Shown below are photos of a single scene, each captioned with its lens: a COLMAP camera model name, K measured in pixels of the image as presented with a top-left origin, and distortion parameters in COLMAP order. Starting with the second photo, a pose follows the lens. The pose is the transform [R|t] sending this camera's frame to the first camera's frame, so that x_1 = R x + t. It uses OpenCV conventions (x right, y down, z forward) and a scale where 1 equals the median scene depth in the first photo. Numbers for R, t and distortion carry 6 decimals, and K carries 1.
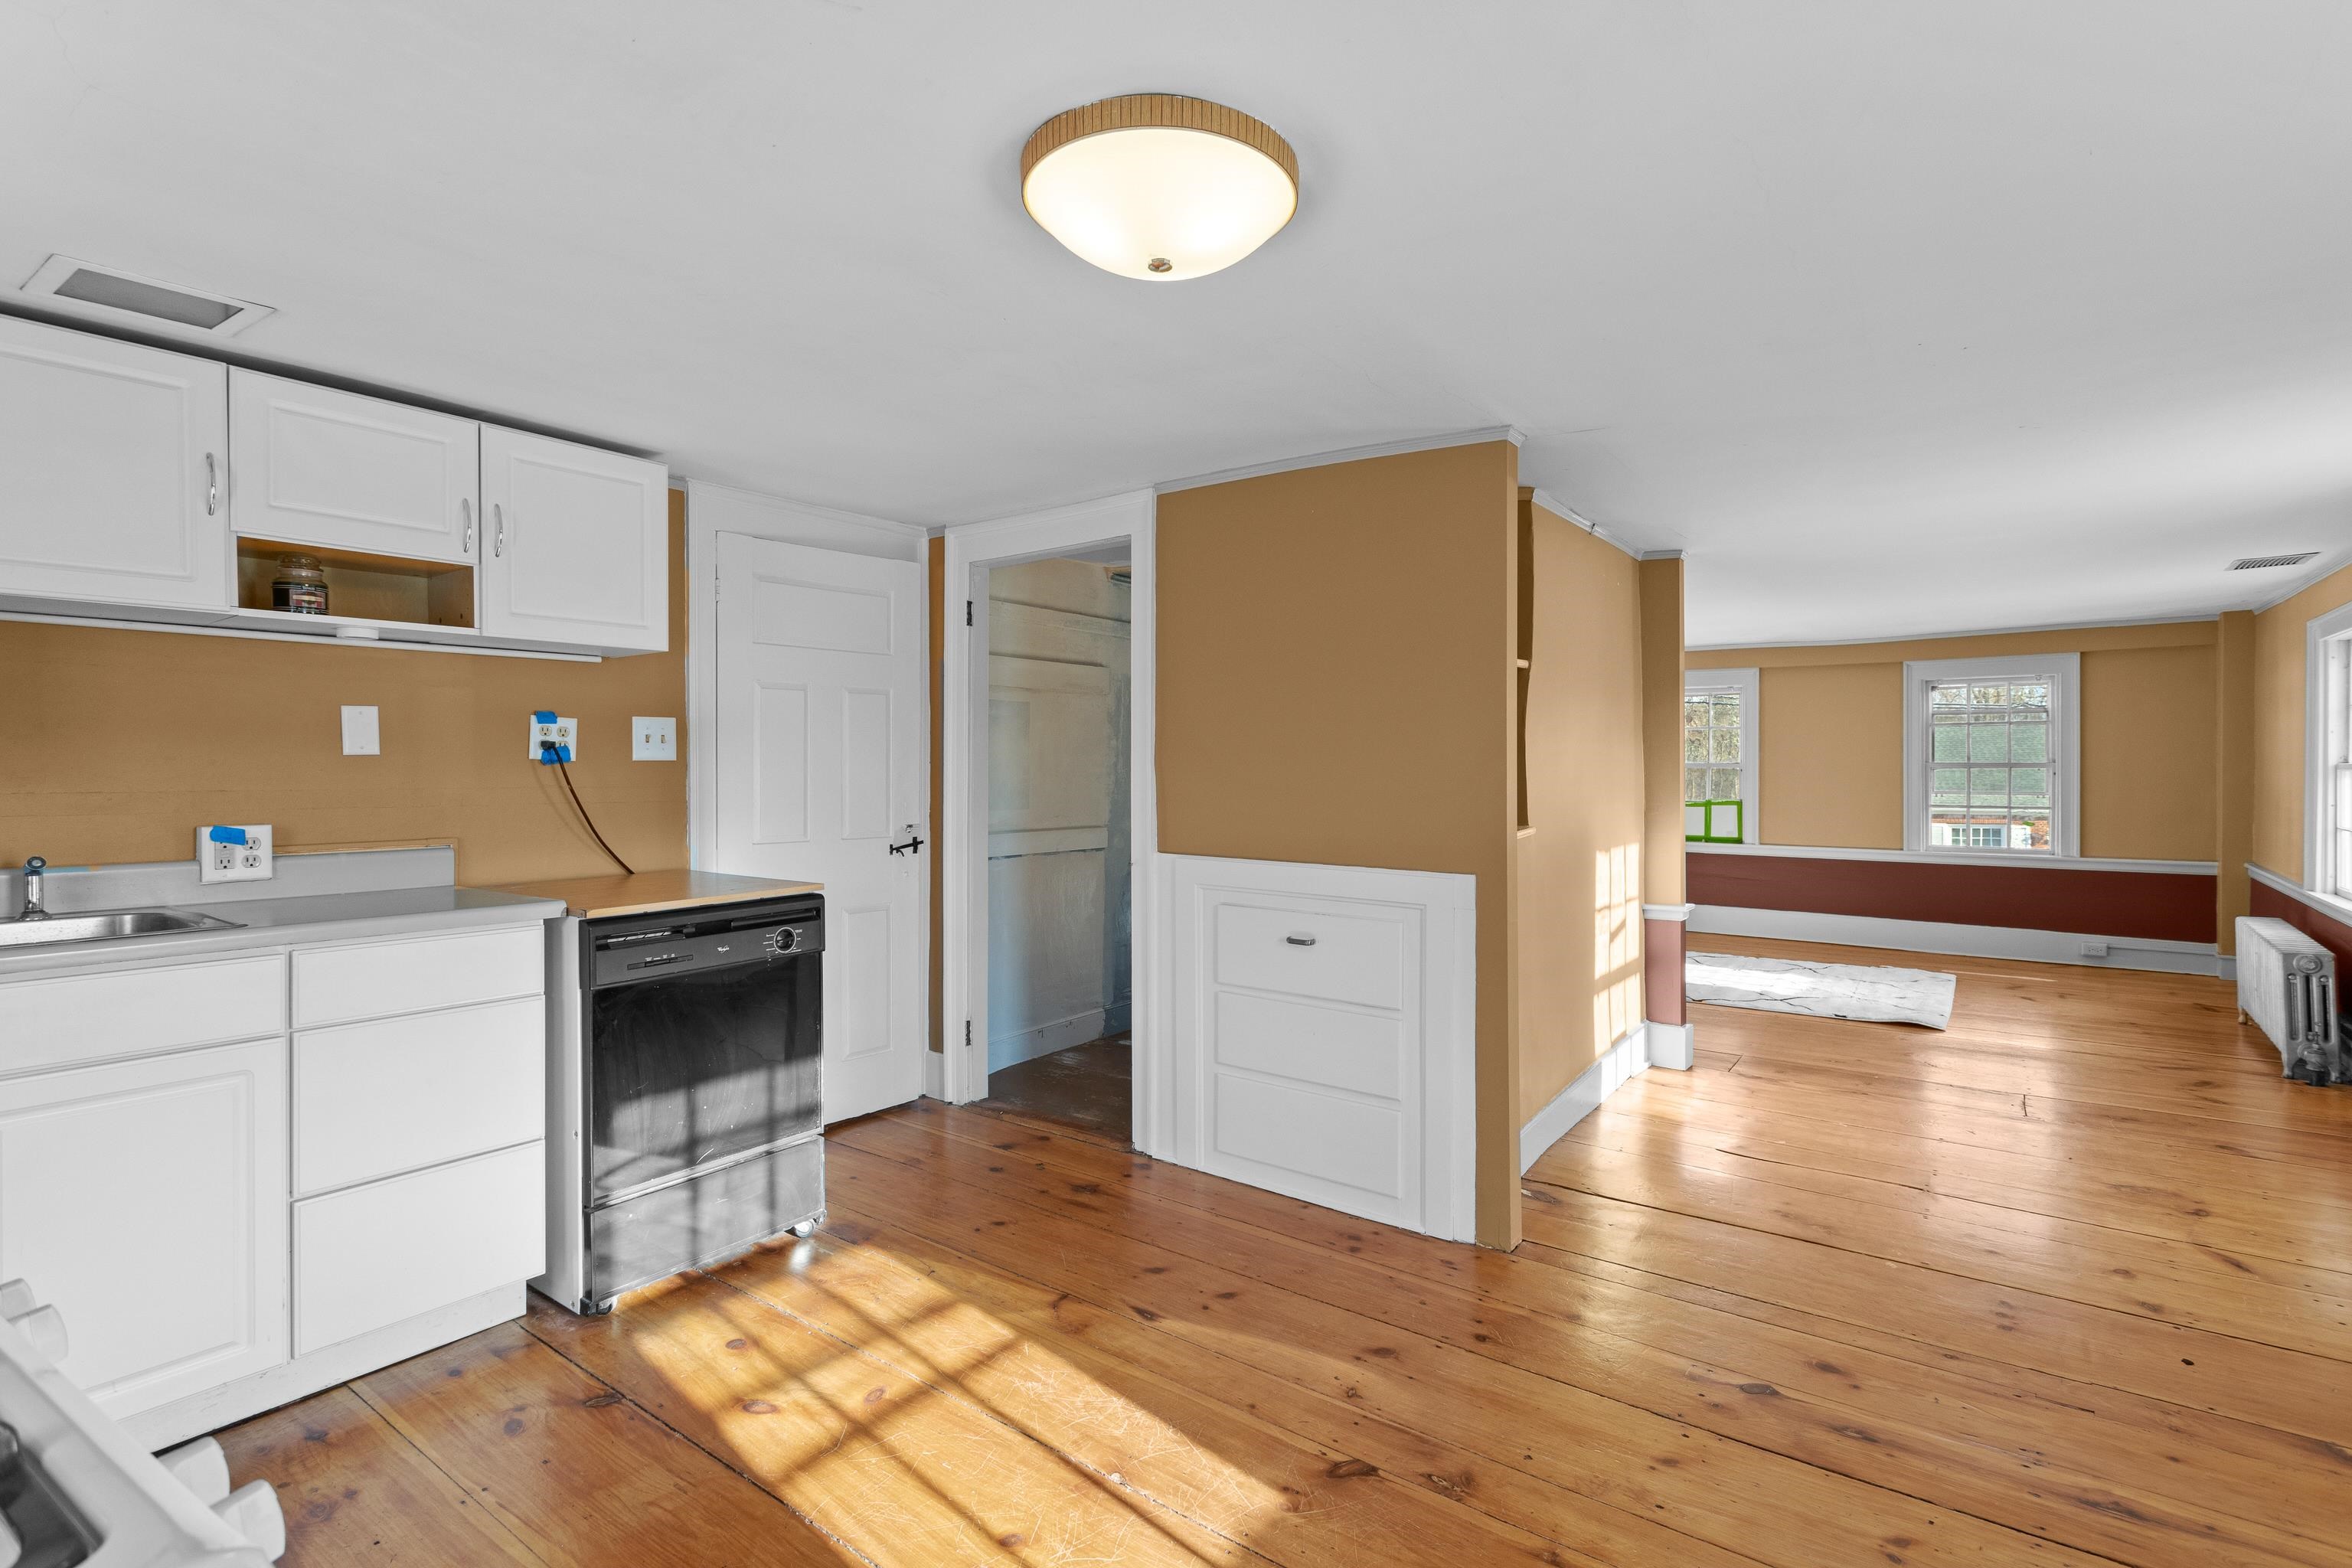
lens RADIAL K [[1093.1, 0, 1176.0], [0, 1093.1, 784.0], [0, 0, 1]] dist [-0.002981, -0.000102]
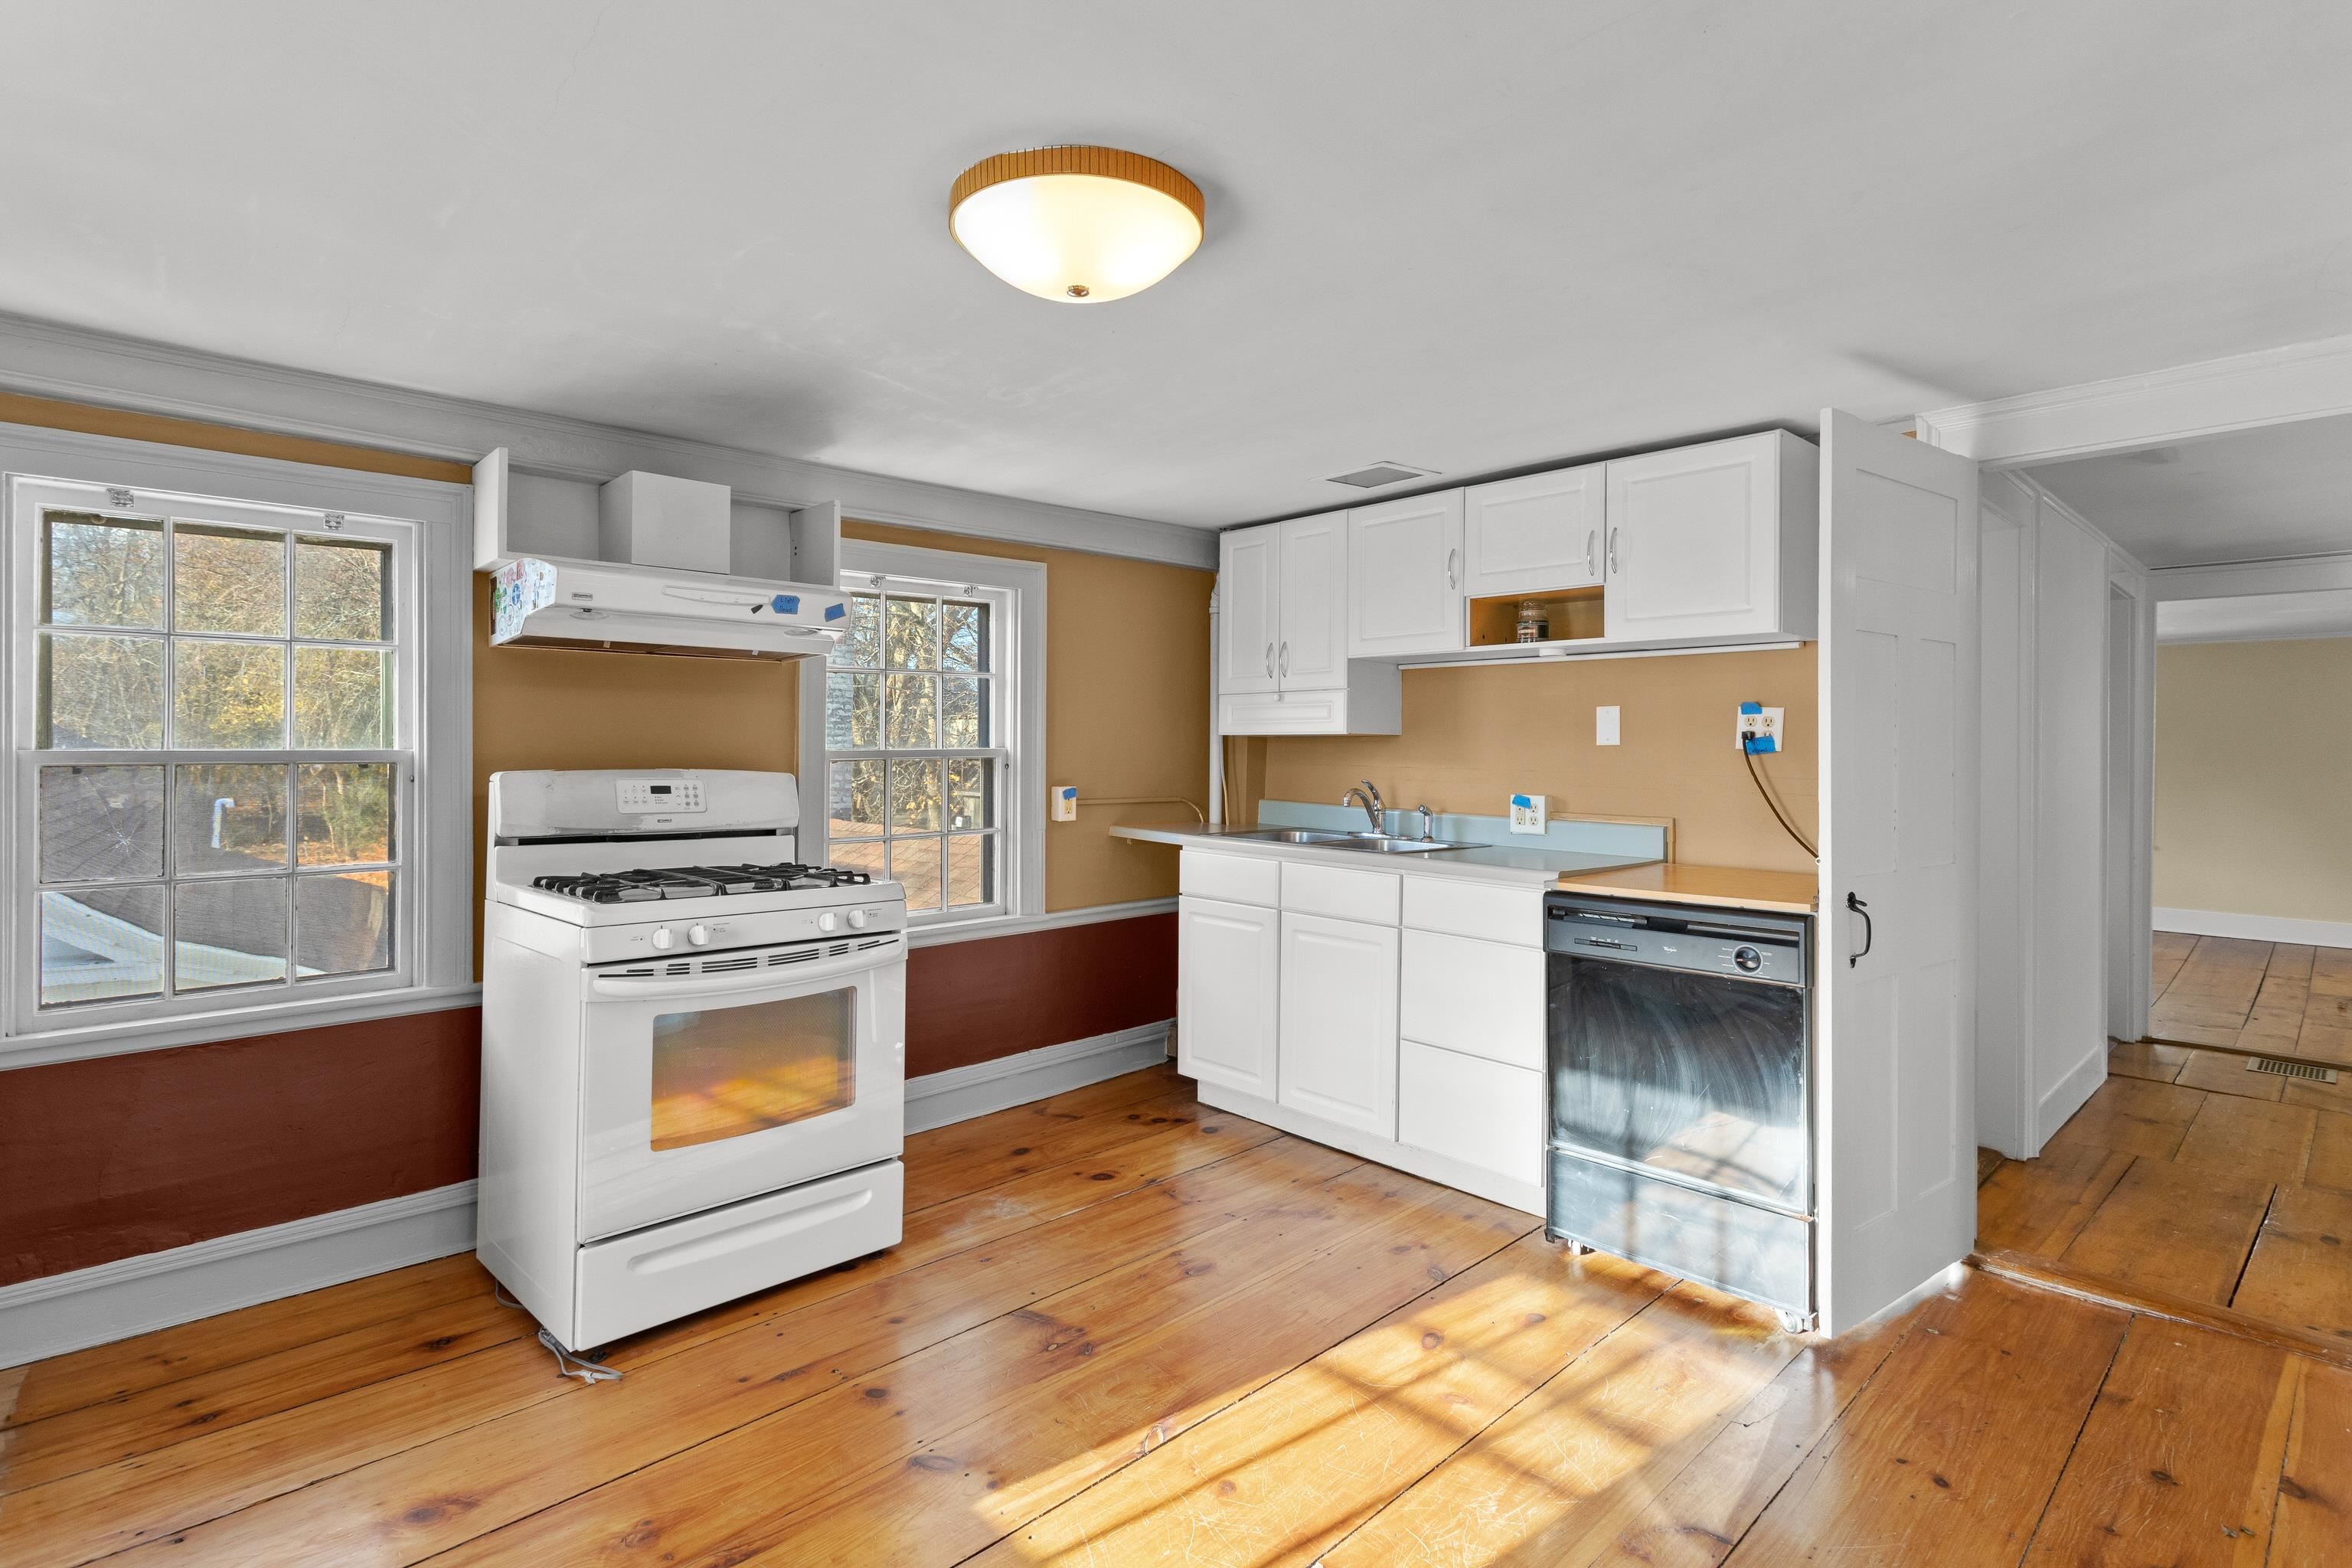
lens RADIAL K [[1139.2, 0, 1176.0], [0, 1139.2, 735.5], [0, 0, 1]] dist [-0.001487, 0.000031]
pose [[-0.213083, -0.016129, -0.976901, 0.675068], [-0.032031, 0.999442, -0.009515, -0.010253], [0.976509, 0.029264, -0.213480, 0.842837]]
